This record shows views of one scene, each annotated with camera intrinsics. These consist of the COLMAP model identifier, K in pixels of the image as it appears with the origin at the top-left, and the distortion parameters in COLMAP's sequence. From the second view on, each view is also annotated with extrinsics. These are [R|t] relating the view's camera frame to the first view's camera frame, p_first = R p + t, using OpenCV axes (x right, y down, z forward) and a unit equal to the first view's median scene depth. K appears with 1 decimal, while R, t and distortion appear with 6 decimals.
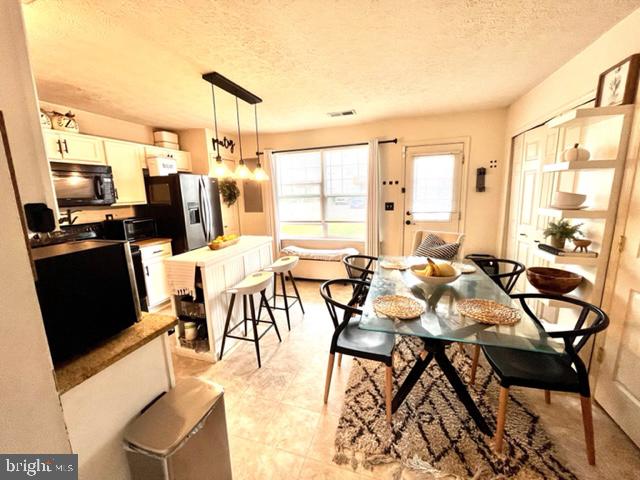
lens RADIAL K [[260.6, 0, 315.9], [0, 260.6, 237.8], [0, 0, 1]] dist [-0.001864, -0.000147]
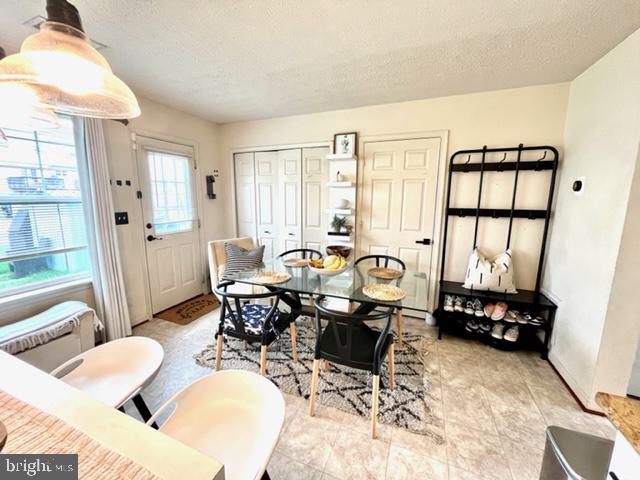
lens RADIAL K [[260.6, 0, 315.9], [0, 260.6, 237.8], [0, 0, 1]] dist [-0.001864, -0.000147]
pose [[0.070525, -0.128780, 0.989162, -0.380773], [0.164029, 0.979630, 0.115844, -0.075721], [-0.983931, 0.154082, 0.090212, 0.517990]]
